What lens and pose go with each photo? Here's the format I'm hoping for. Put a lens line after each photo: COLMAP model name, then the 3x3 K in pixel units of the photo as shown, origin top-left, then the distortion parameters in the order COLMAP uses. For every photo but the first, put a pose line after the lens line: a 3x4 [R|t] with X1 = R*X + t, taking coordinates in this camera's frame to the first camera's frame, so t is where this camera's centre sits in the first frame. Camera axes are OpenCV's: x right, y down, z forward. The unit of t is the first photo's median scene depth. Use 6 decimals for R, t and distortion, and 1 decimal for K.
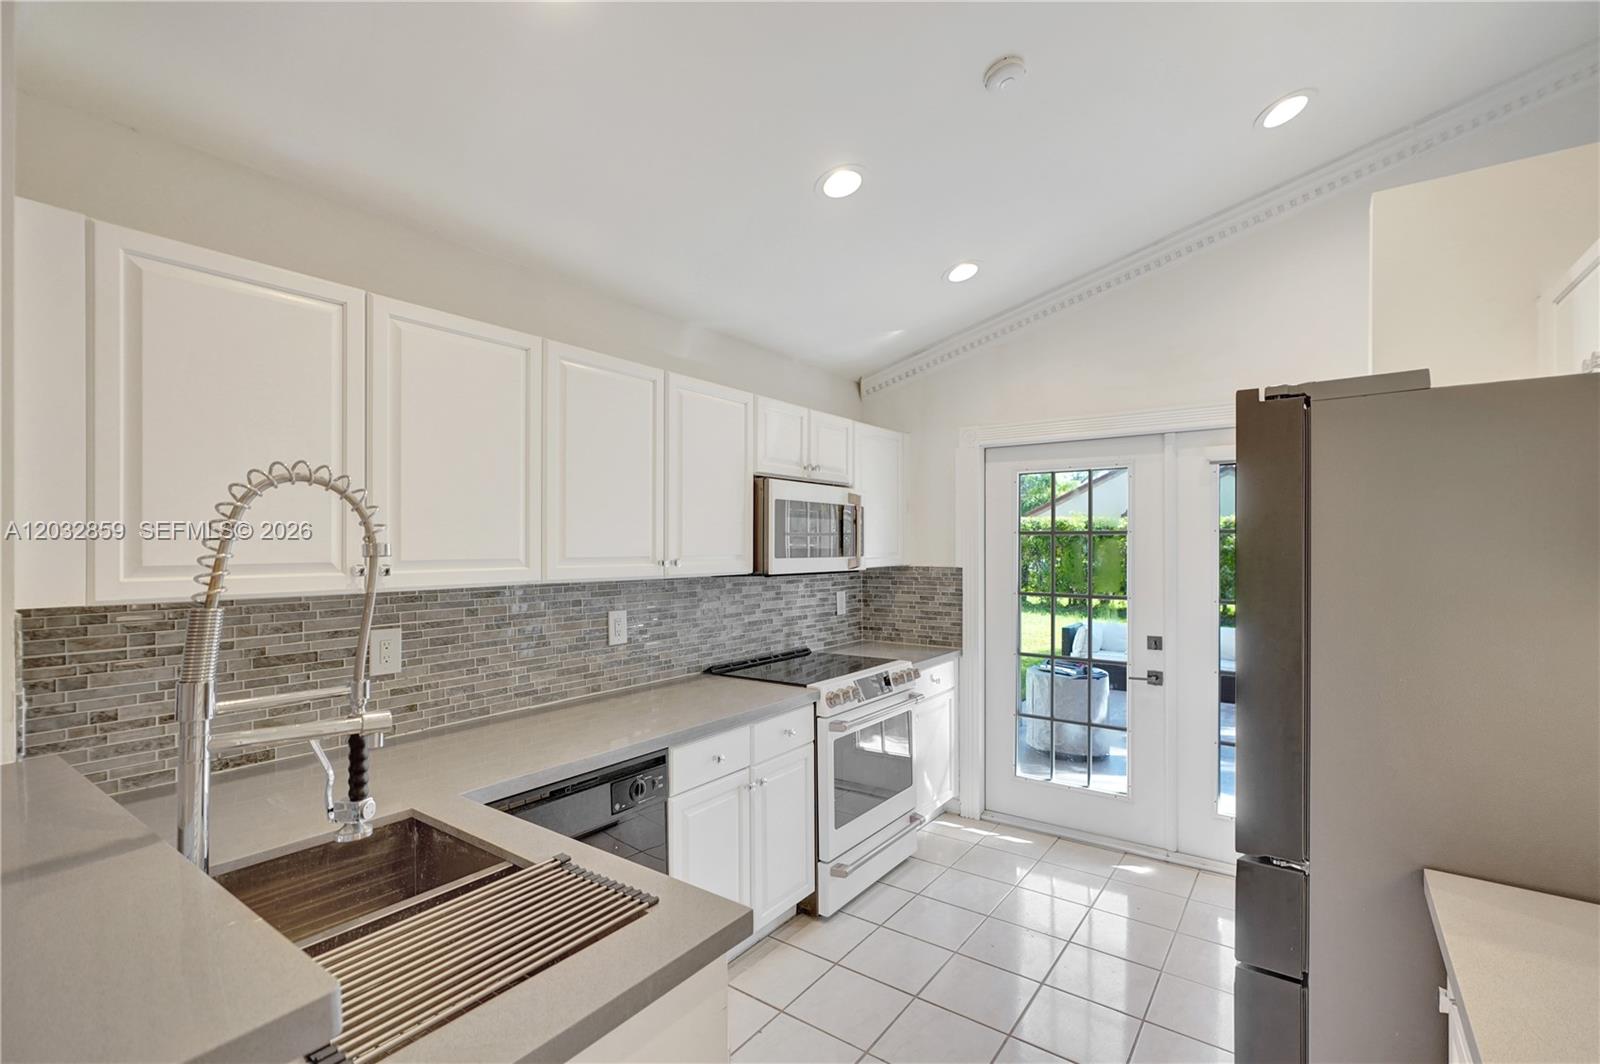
lens RADIAL K [[714.3, 0, 794.3], [0, 714.3, 543.2], [0, 0, 1]] dist [0.001863, 0.001667]
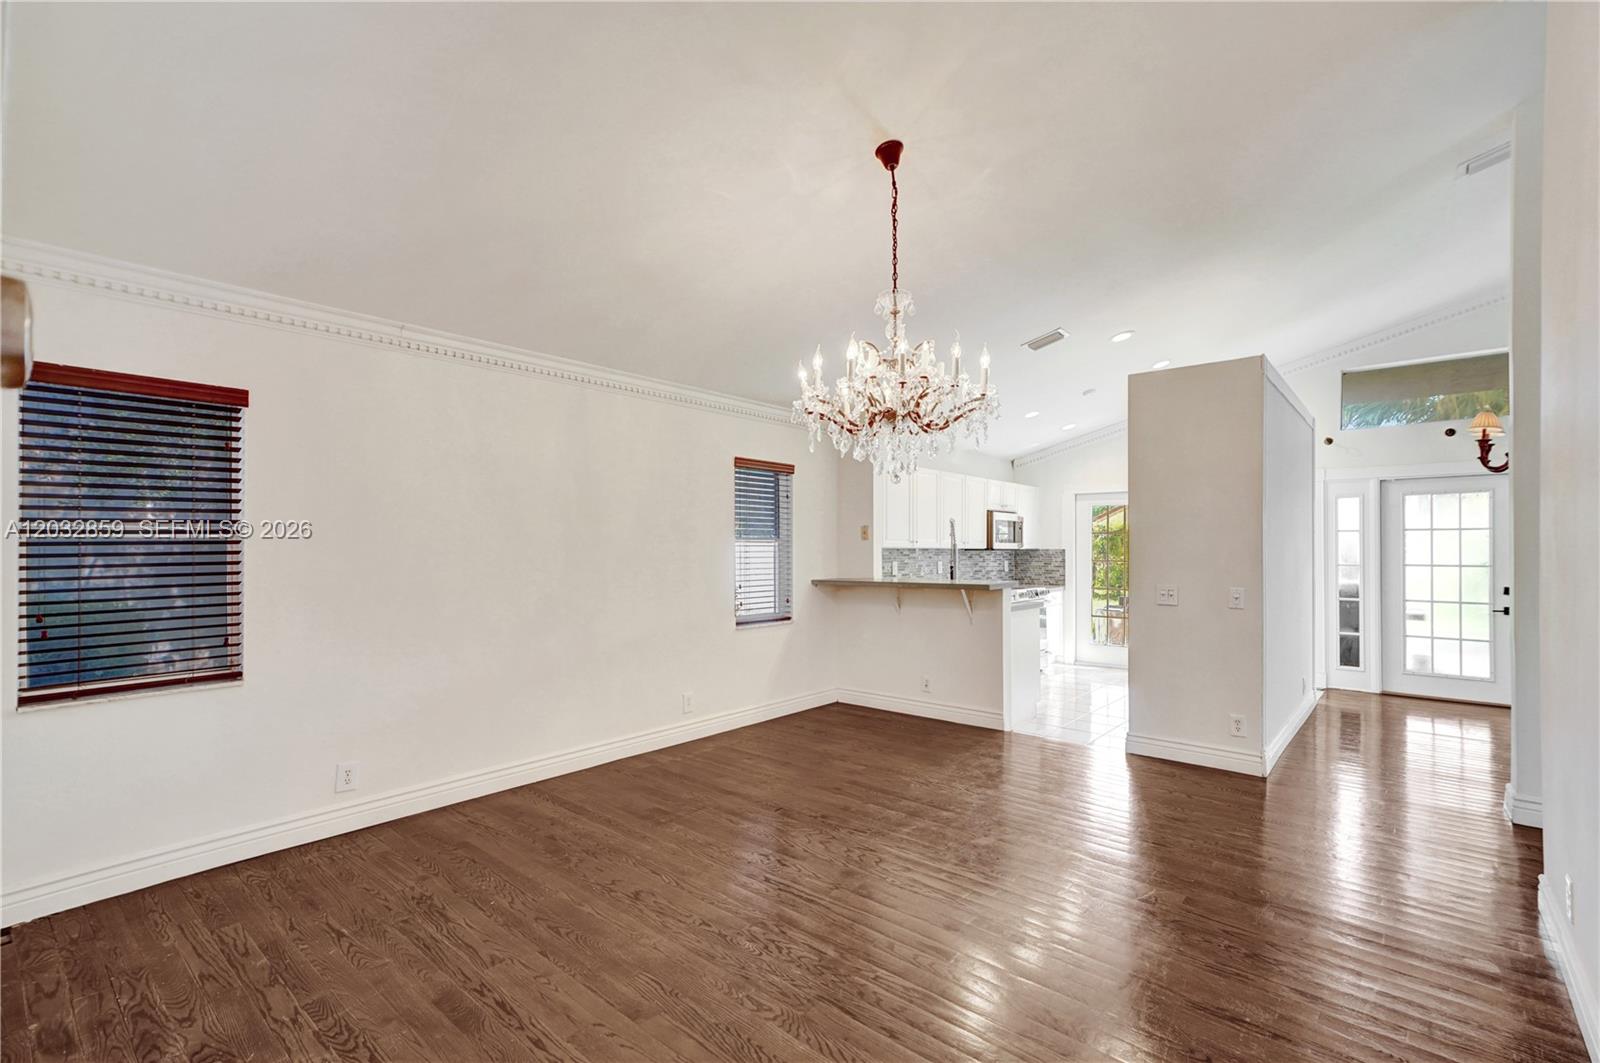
lens RADIAL K [[714.3, 0, 802.1], [0, 714.3, 546.2], [0, 0, 1]] dist [0.001863, 0.001667]
pose [[0.997299, 0.001865, -0.073420, -0.461282], [-0.001955, 0.999997, -0.001160, 0.033053], [0.073417, 0.001300, 0.997300, -1.405151]]
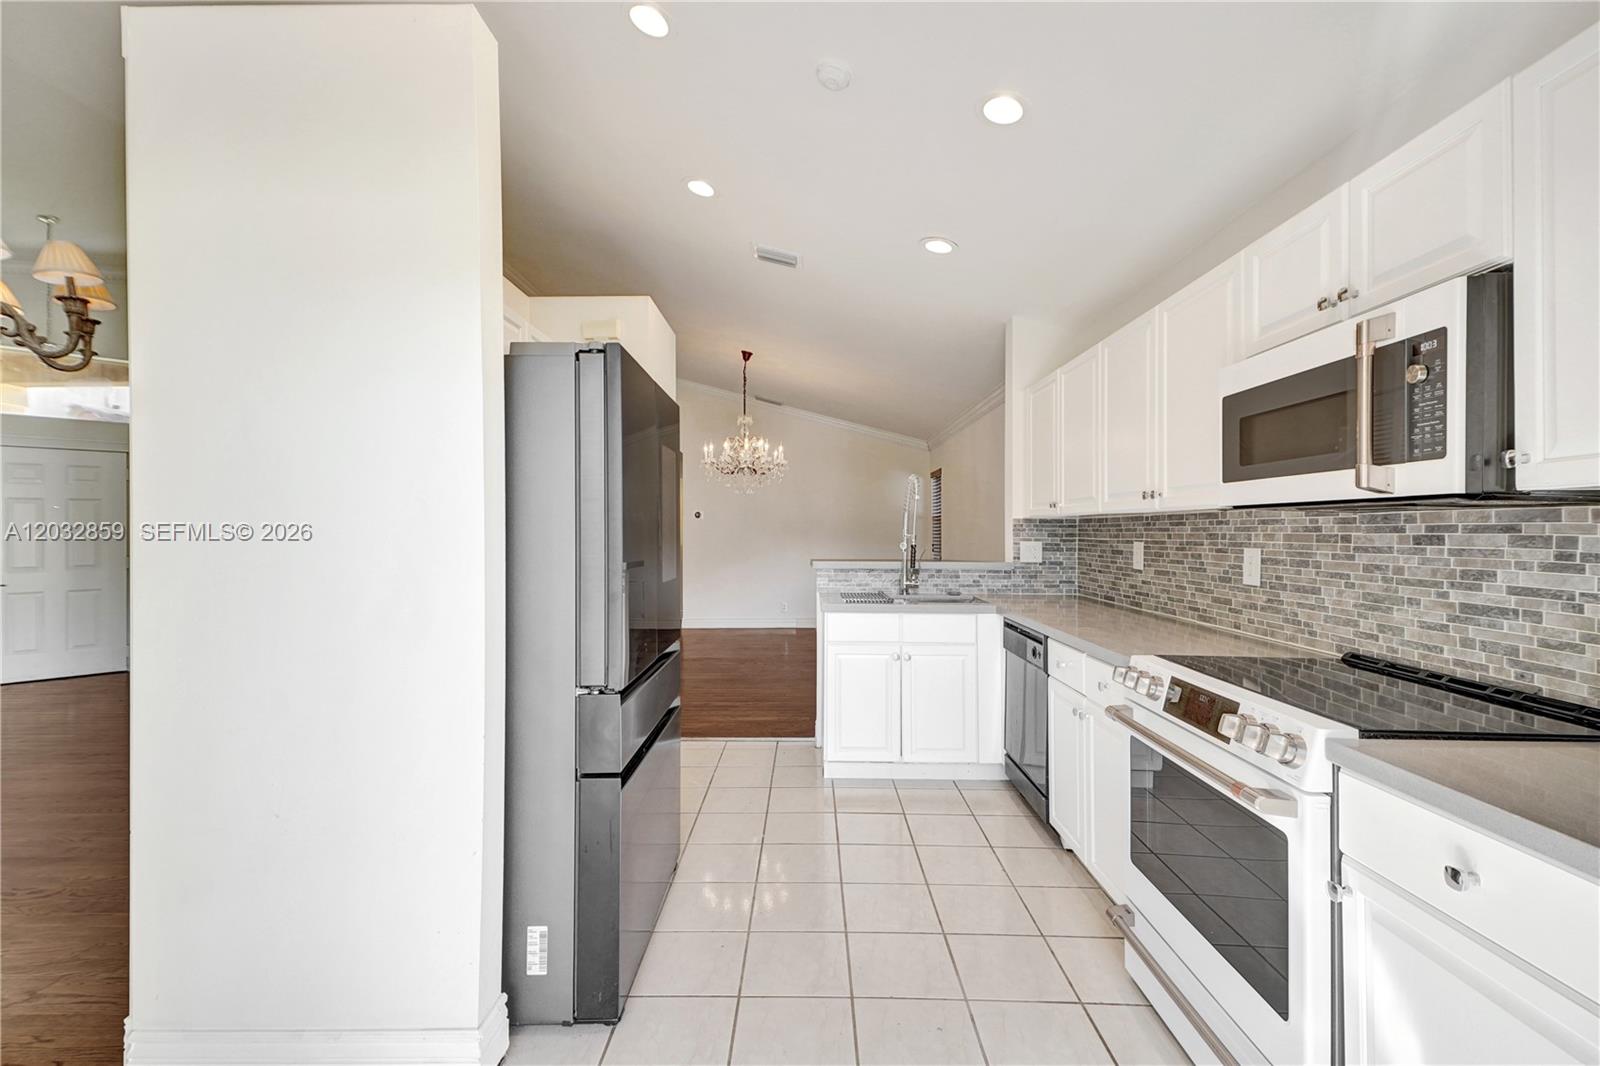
lens RADIAL K [[714.3, 0, 794.6], [0, 714.3, 527.0], [0, 0, 1]] dist [0.001863, 0.001667]
pose [[-0.815009, 0.000985, -0.579448, 0.621610], [0.005513, 0.999966, -0.006054, 0.057511], [0.579422, -0.008129, -0.814987, 1.157915]]
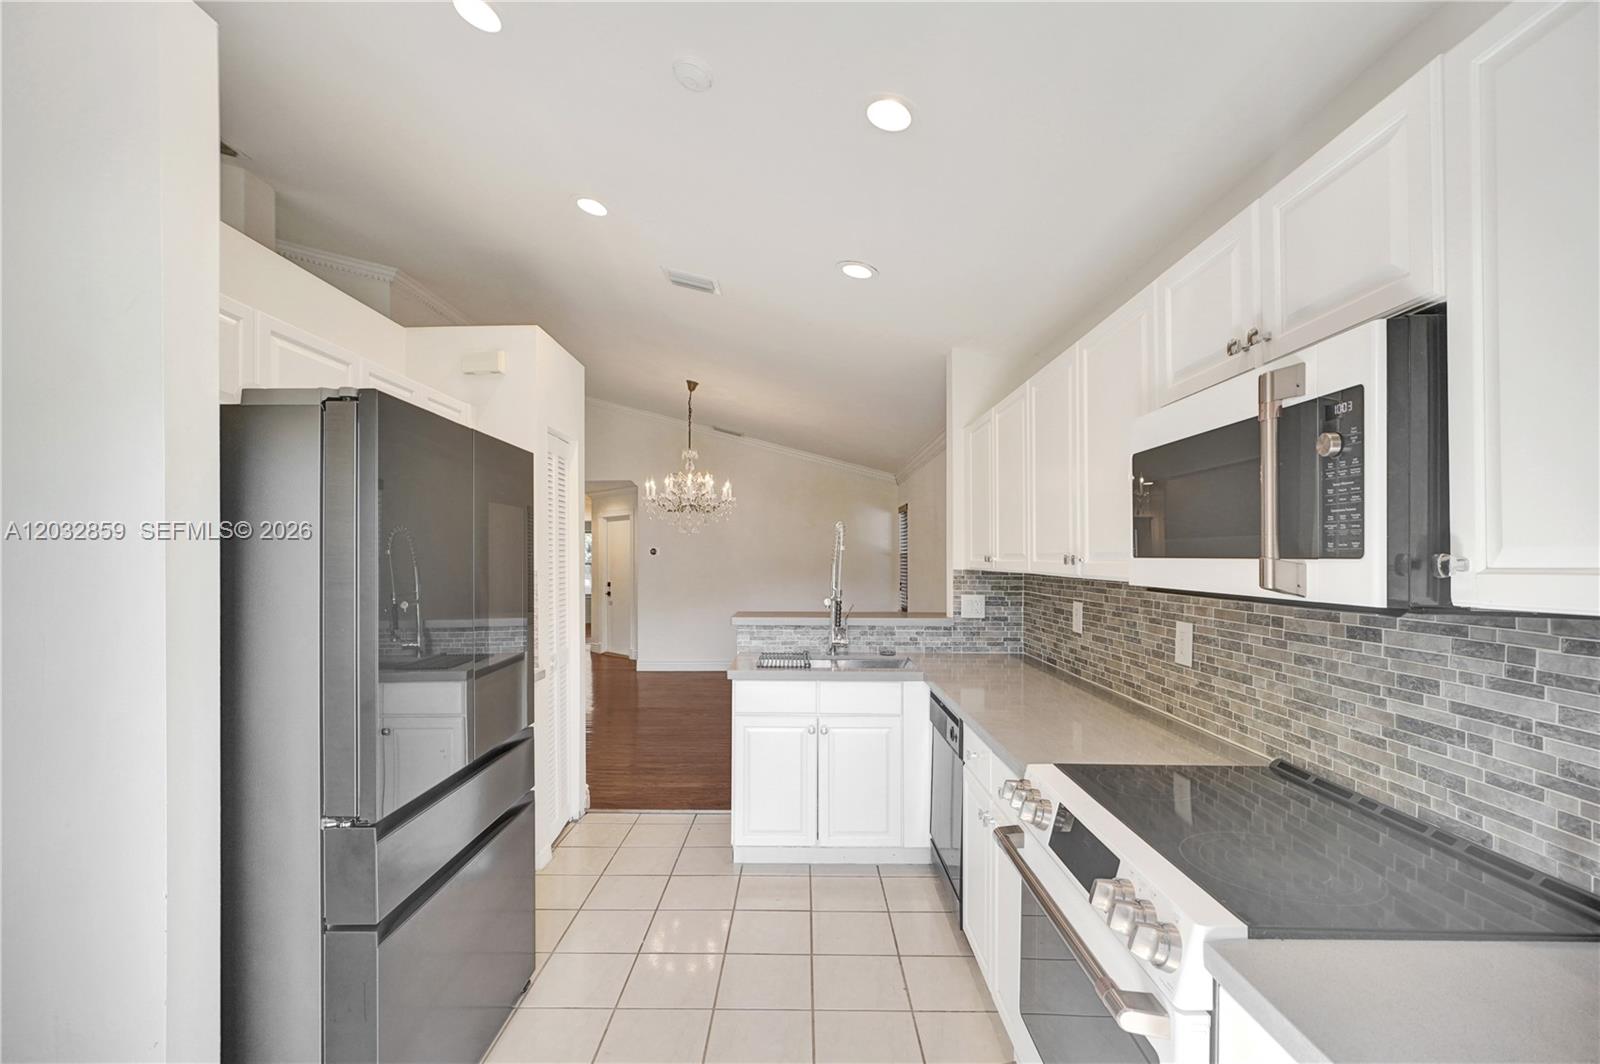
lens RADIAL K [[714.3, 0, 803.4], [0, 714.3, 555.4], [0, 0, 1]] dist [0.001863, 0.001667]
pose [[-0.808010, -0.001353, -0.589167, 0.464645], [0.001863, 0.999986, -0.004852, 0.019070], [0.589166, -0.005018, -0.807997, 1.149558]]
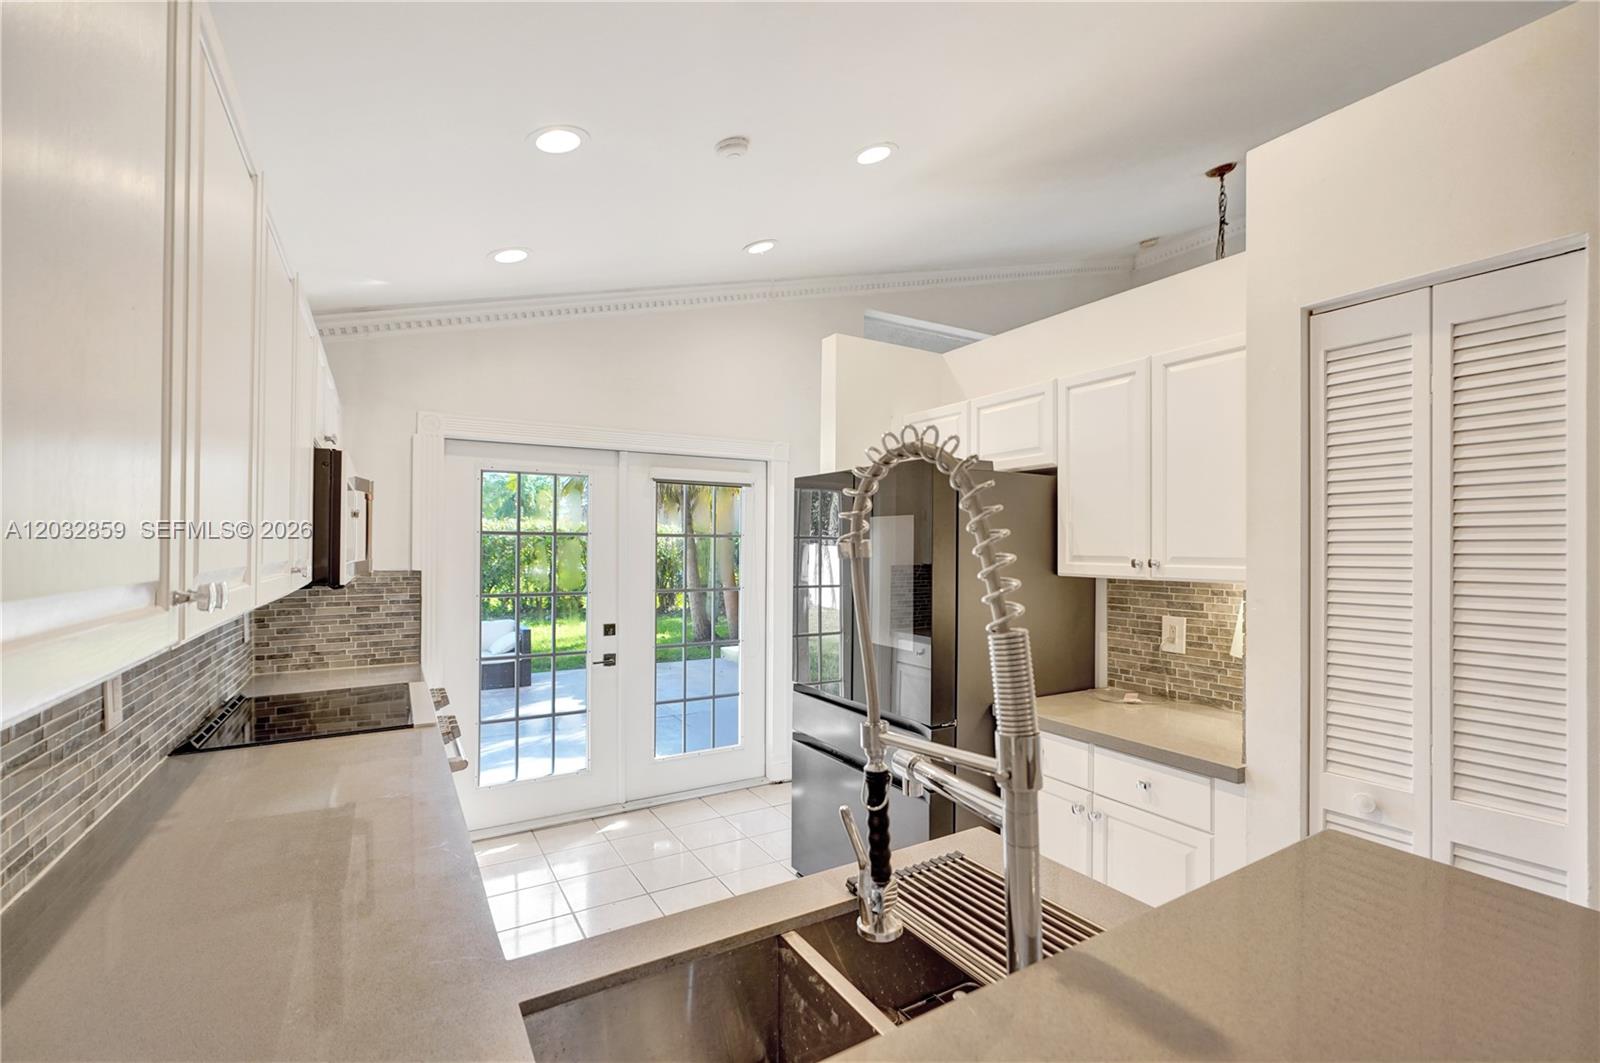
lens RADIAL K [[714.3, 0, 799.8], [0, 714.3, 537.5], [0, 0, 1]] dist [0.001863, 0.001667]
pose [[0.392097, 0.014010, 0.919817, -0.444789], [-0.006490, 0.999901, -0.012464, 0.001992], [-0.919901, -0.001082, 0.392149, 0.258068]]
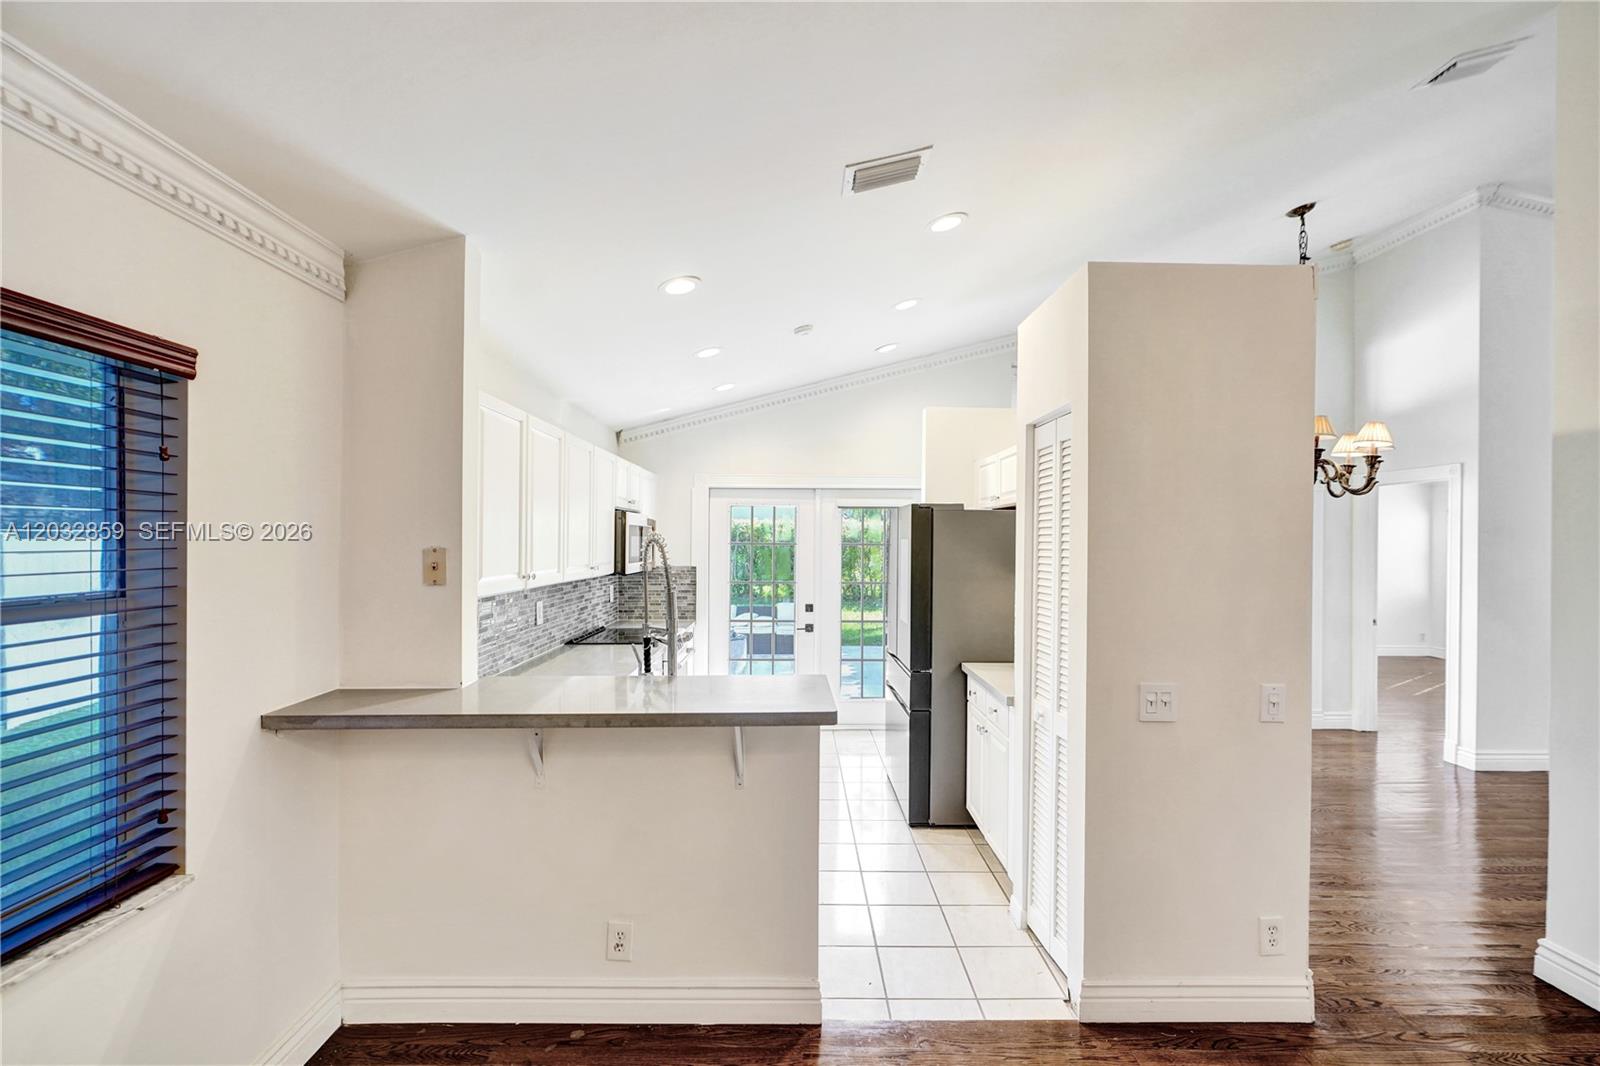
lens RADIAL K [[714.3, 0, 802.4], [0, 714.3, 537.9], [0, 0, 1]] dist [0.001863, 0.001667]
pose [[0.798961, 0.006717, 0.601345, -0.563415], [-0.008329, 0.999965, -0.000104, -0.031721], [-0.601325, -0.004926, 0.798990, -0.390082]]
